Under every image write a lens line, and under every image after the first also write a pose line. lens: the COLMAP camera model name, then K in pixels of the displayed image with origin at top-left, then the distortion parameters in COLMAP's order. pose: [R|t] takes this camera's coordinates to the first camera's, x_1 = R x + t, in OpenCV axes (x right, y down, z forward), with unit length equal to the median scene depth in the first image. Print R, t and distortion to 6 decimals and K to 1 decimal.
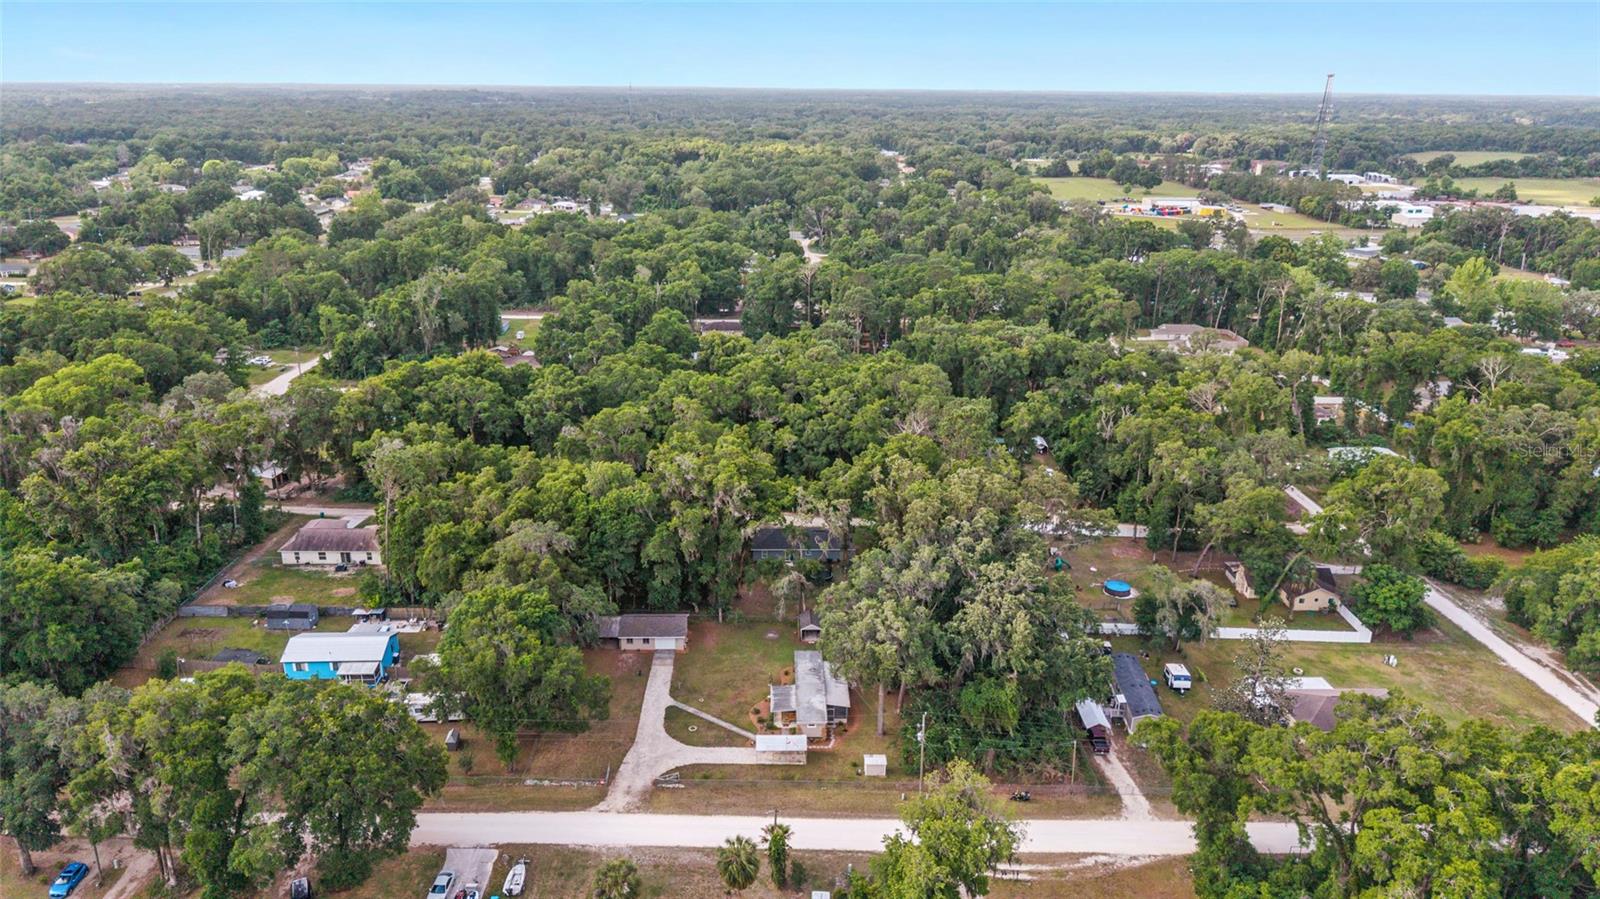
lens RADIAL K [[1068.4, 0, 796.2], [0, 1068.4, 444.6], [0, 0, 1]] dist [0.039534, -0.050308]
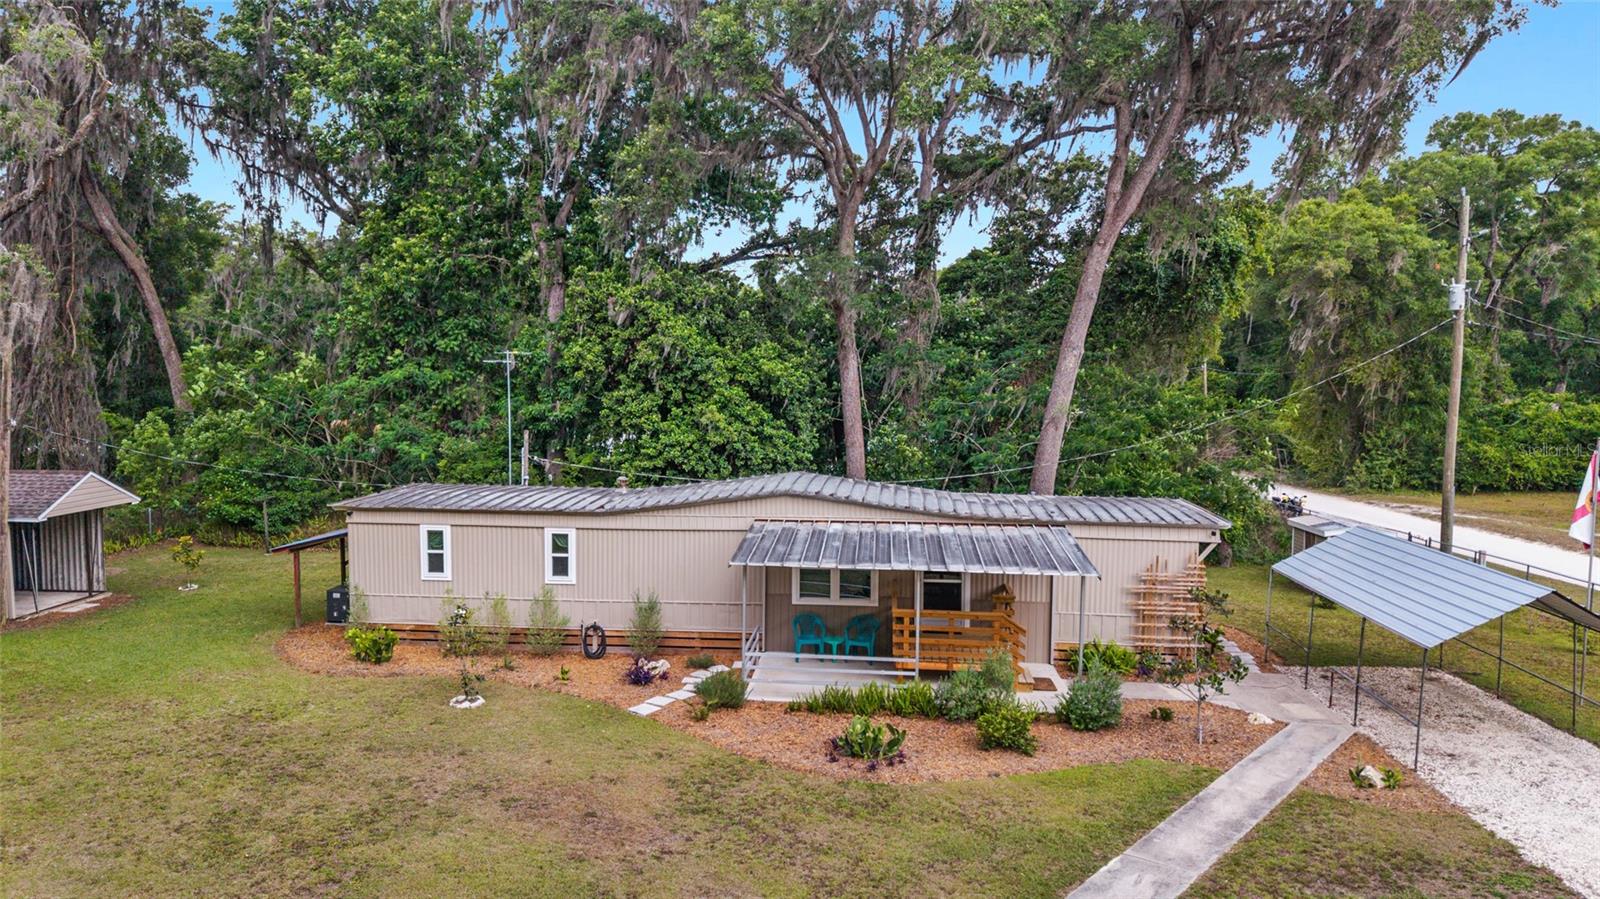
lens RADIAL K [[1068.4, 0, 796.2], [0, 1068.4, 444.6], [0, 0, 1]] dist [0.039534, -0.050308]
pose [[0.110812, -0.089130, 0.989837, -0.133796], [0.311622, 0.948860, 0.050555, 0.192360], [-0.943723, 0.302853, 0.132920, 0.894791]]
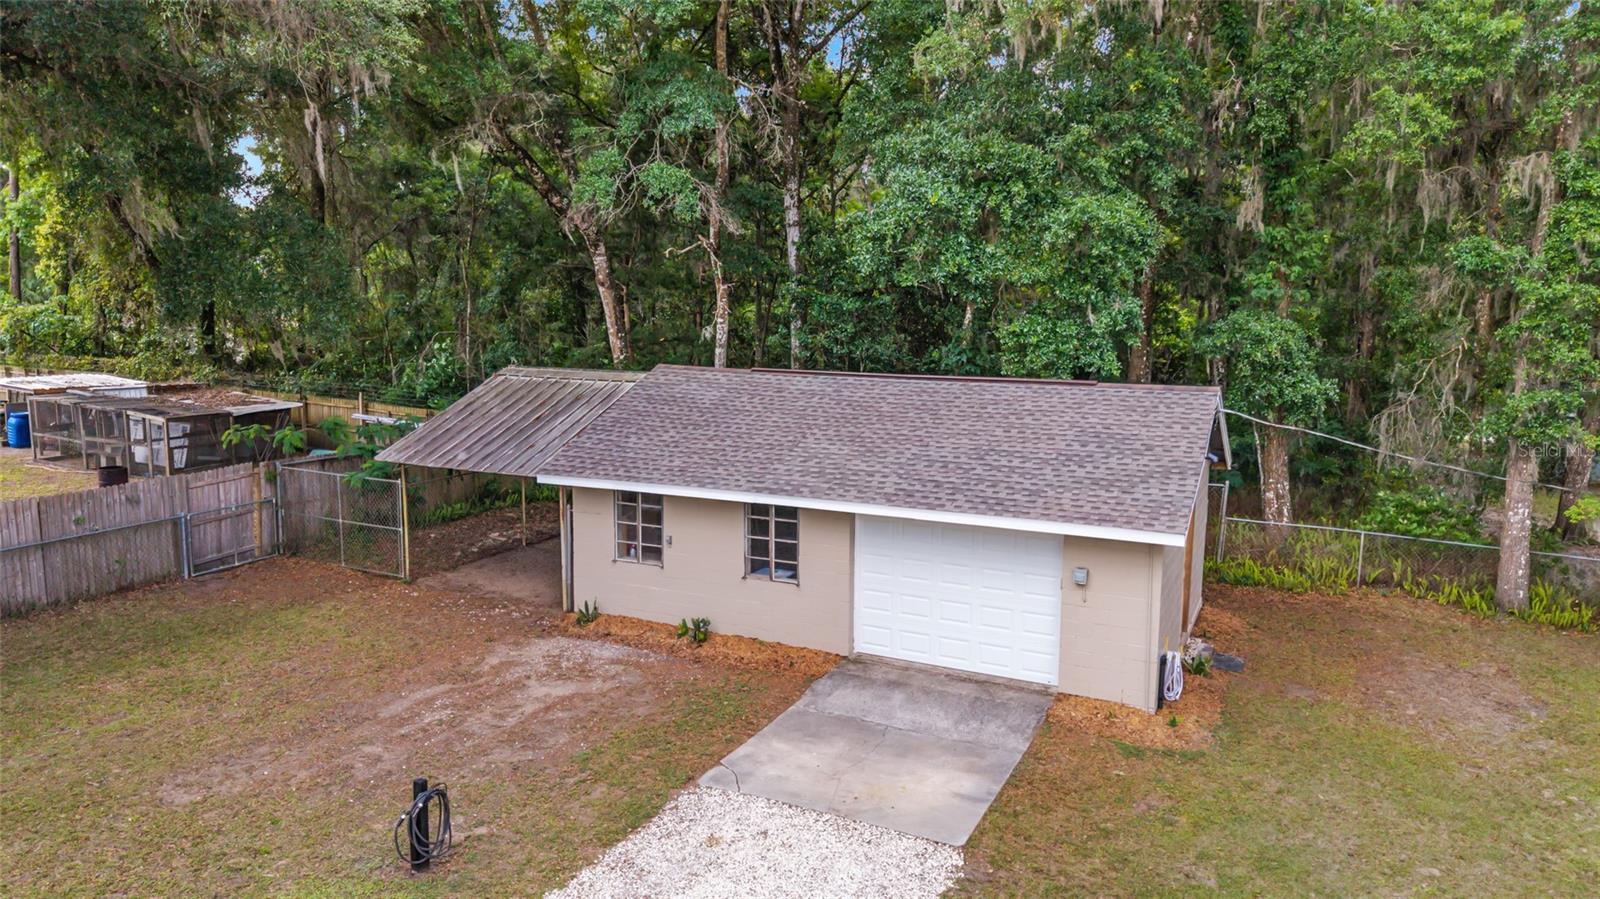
lens RADIAL K [[1068.4, 0, 796.2], [0, 1068.4, 444.6], [0, 0, 1]] dist [0.039534, -0.050308]
pose [[0.889604, 0.053895, -0.453543, -0.092835], [-0.145439, 0.974750, -0.169441, 0.190293], [0.432959, 0.216698, 0.874979, 0.909420]]
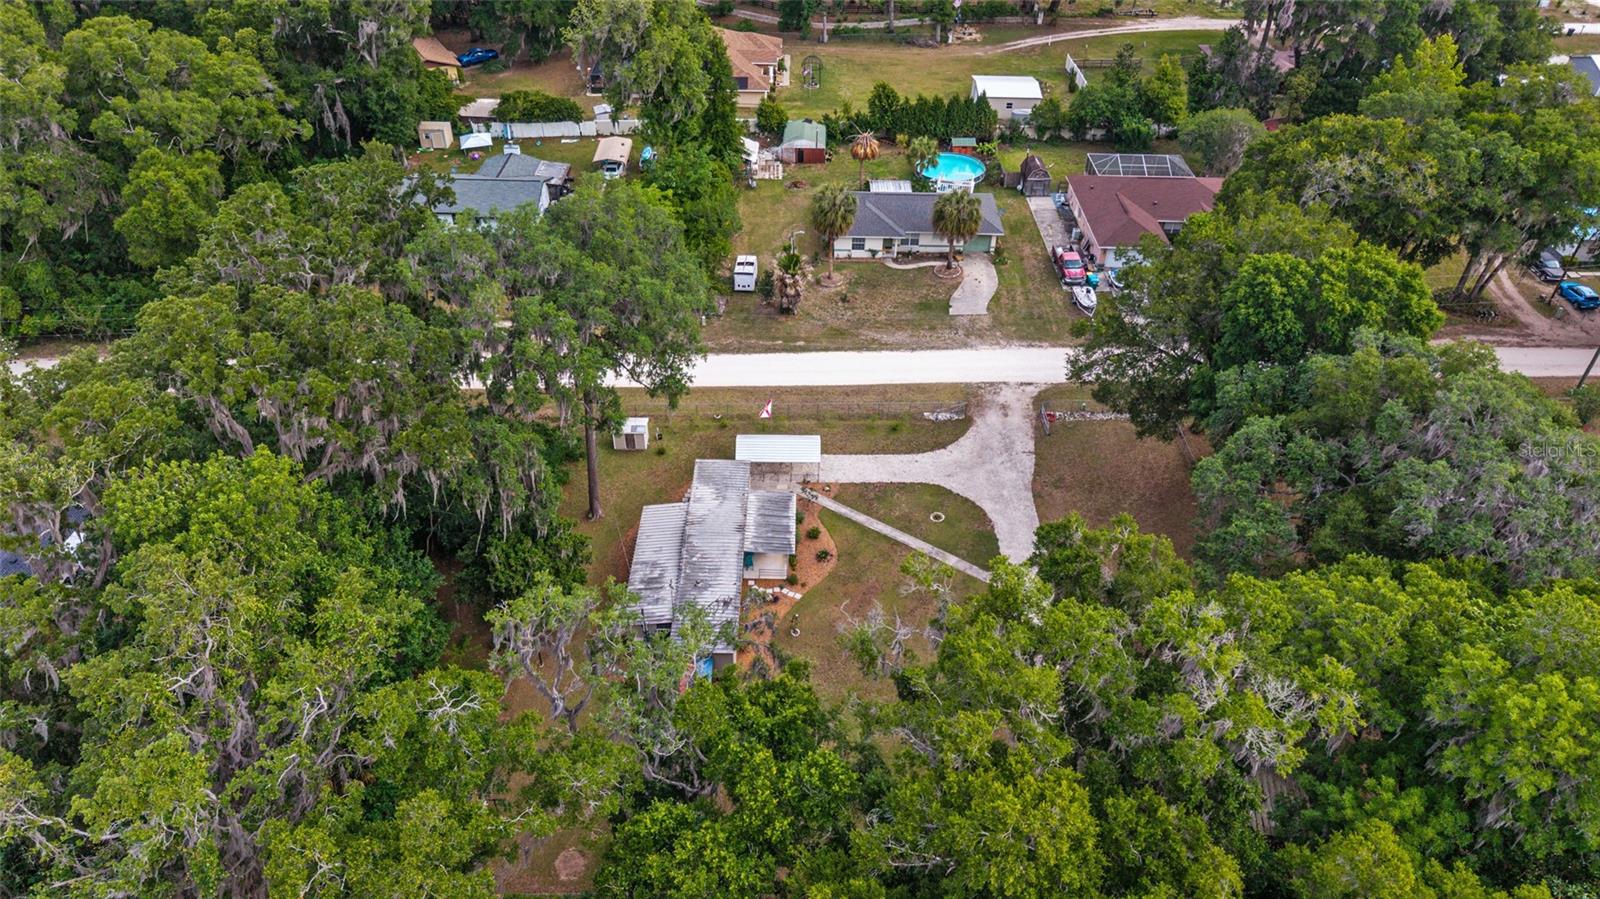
lens RADIAL K [[1057.4, 0, 794.5], [0, 1057.4, 468.2], [0, 0, 1]] dist [0.058358, -0.075609]
pose [[-0.999212, -0.039091, 0.006888, -0.023570], [-0.015558, 0.545341, 0.838070, -0.175328], [-0.036517, 0.837302, -0.545520, 1.128526]]
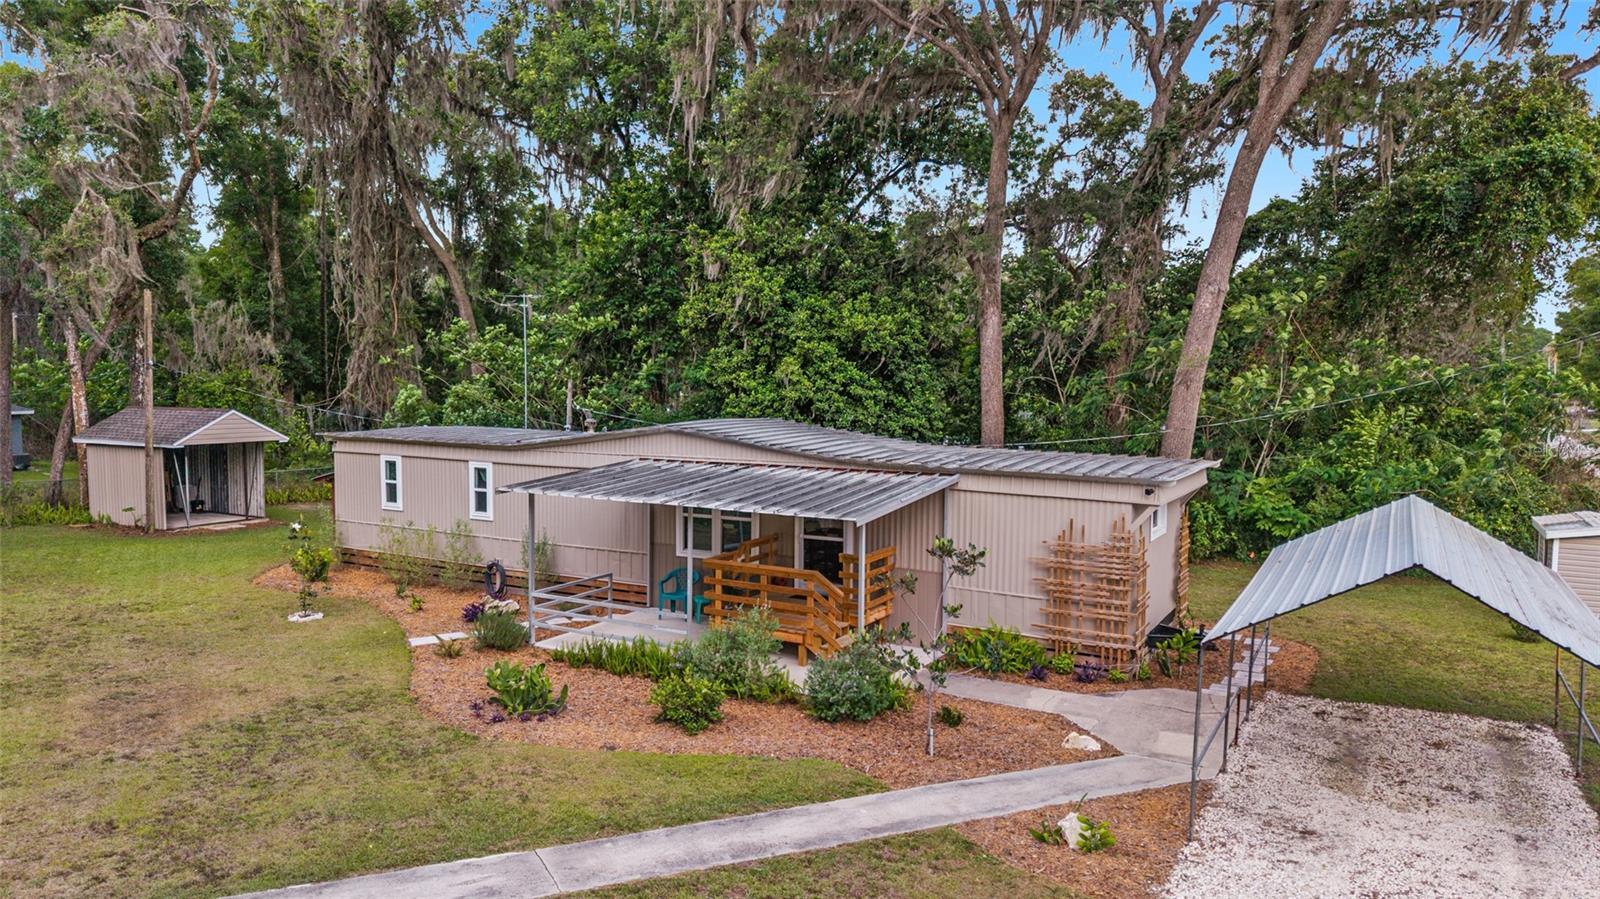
lens RADIAL K [[1068.4, 0, 796.2], [0, 1068.4, 444.6], [0, 0, 1]] dist [0.039534, -0.050308]
pose [[0.519465, -0.066485, 0.851901, -0.095181], [0.273722, 0.957380, -0.092192, 0.221419], [-0.809464, 0.281075, 0.515524, 0.842788]]
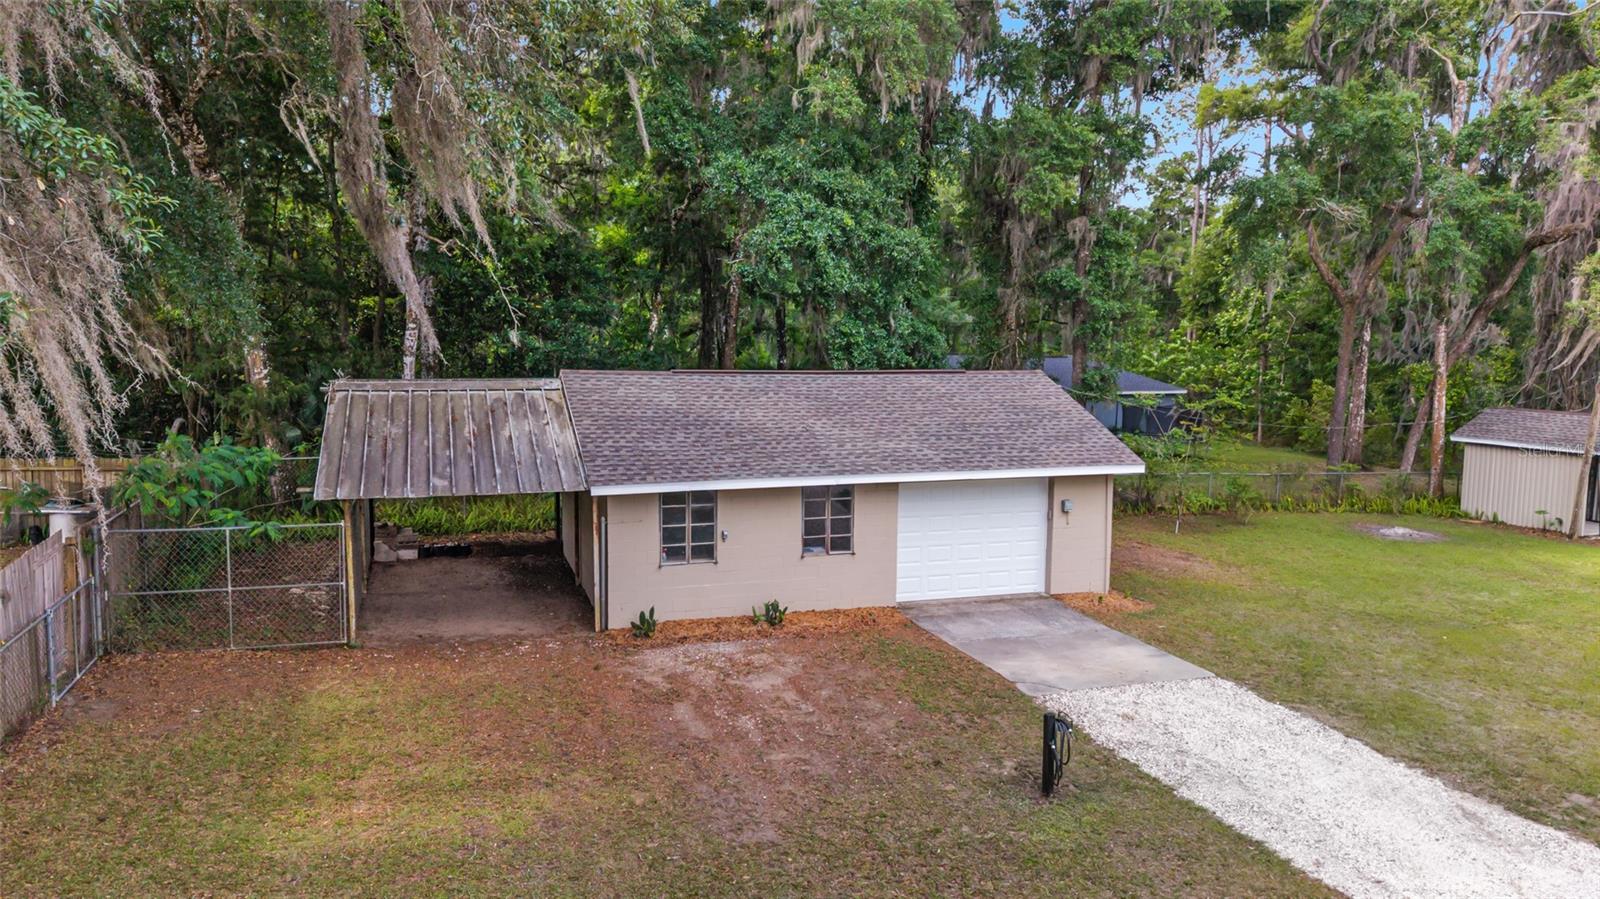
lens RADIAL K [[1068.9, 0, 800.0], [0, 1068.9, 449.5], [0, 0, 1]] dist [0.067753, -0.095618]
pose [[0.952924, -0.037398, 0.300895, -0.176857], [0.100030, 0.975582, -0.195537, 0.197066], [-0.286235, 0.216430, 0.933396, 0.892304]]
